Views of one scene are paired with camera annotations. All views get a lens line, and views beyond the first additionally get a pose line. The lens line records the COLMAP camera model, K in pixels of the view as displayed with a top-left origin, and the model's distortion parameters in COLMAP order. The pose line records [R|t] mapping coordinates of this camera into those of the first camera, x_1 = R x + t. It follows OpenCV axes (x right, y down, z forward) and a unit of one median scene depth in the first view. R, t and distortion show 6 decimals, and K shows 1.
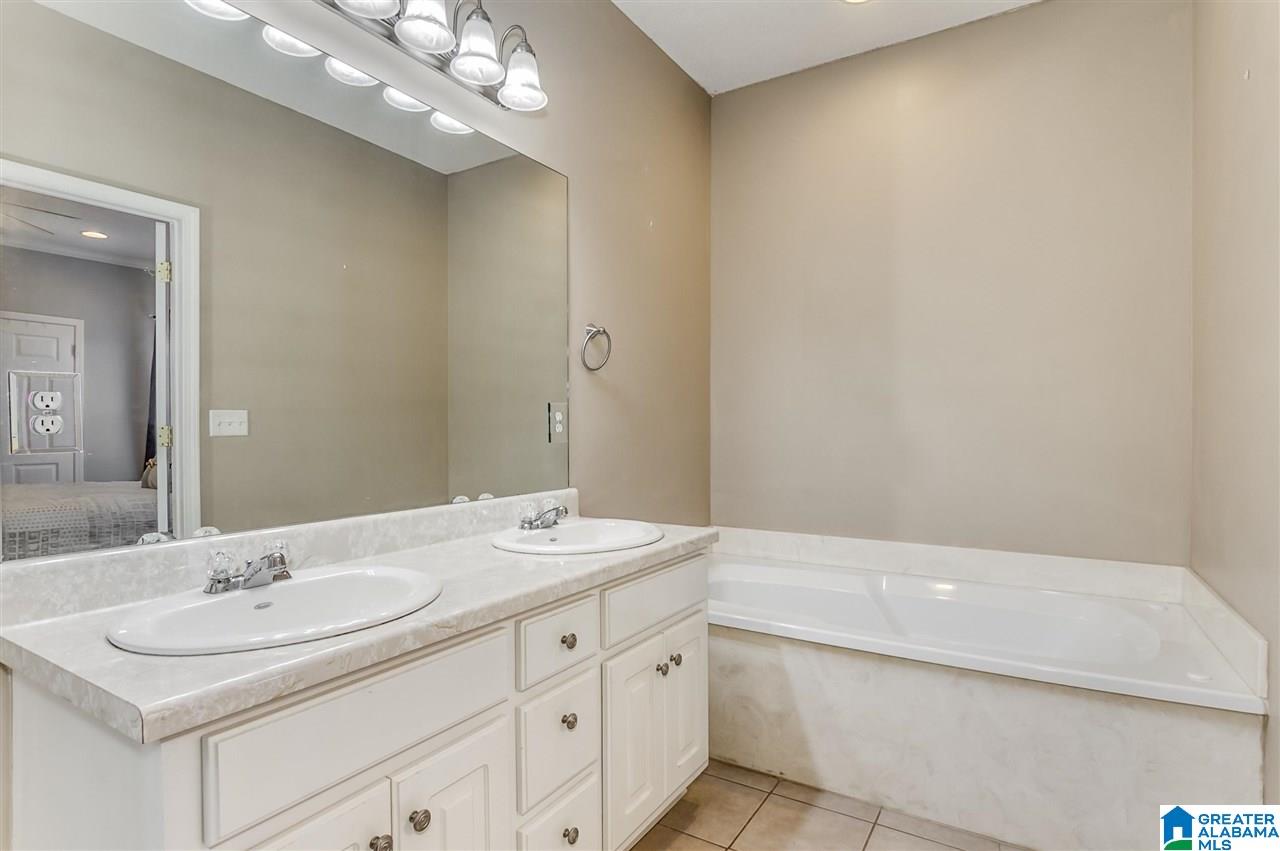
lens RADIAL K [[596.4, 0, 644.3], [0, 596.4, 430.3], [0, 0, 1]] dist [-0.016856, 0.001153]
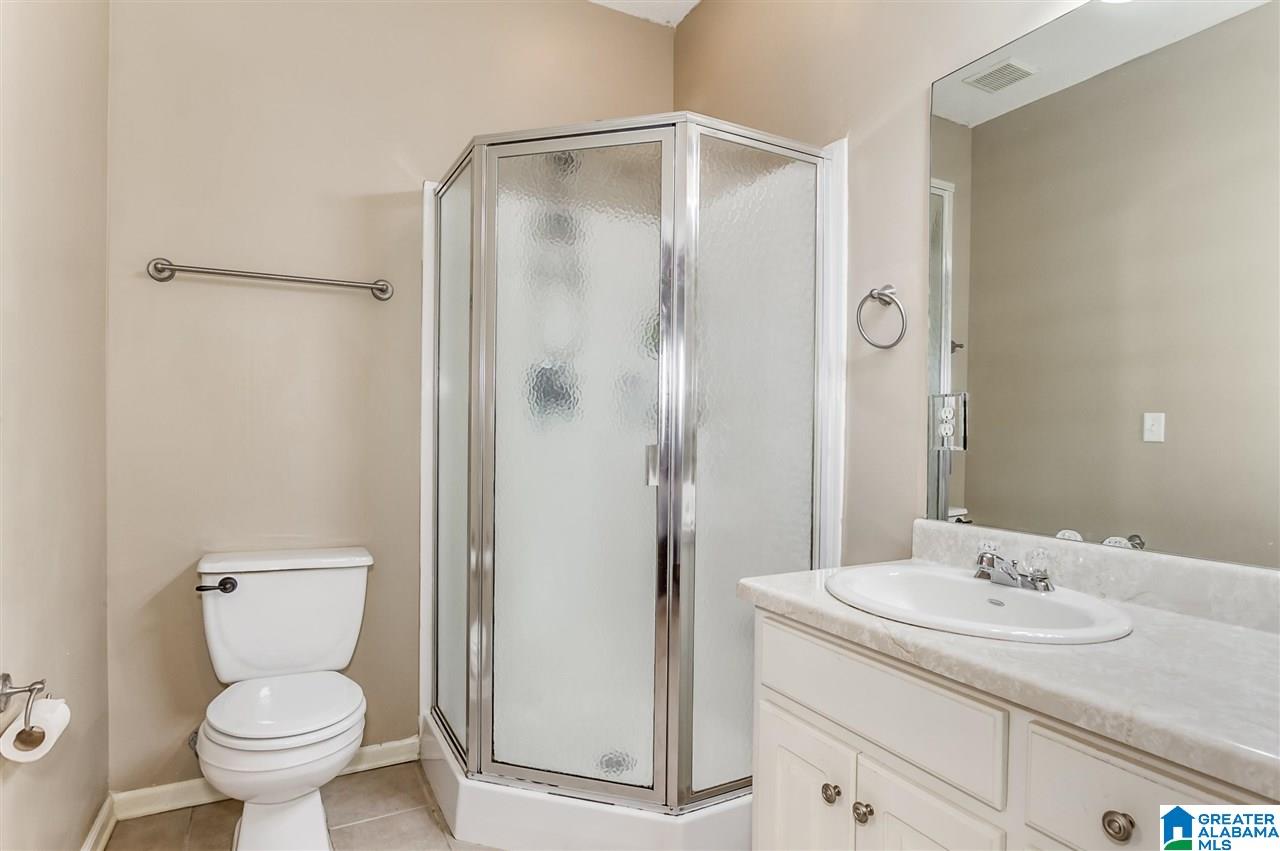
lens RADIAL K [[657.5, 0, 641.2], [0, 657.5, 431.0], [0, 0, 1]] dist [-0.040545, 0.009010]
pose [[-0.461138, 0.003822, -0.887320, 0.704390], [-0.013838, 0.999838, 0.011499, -0.012229], [0.887221, 0.017582, -0.461010, 1.029632]]
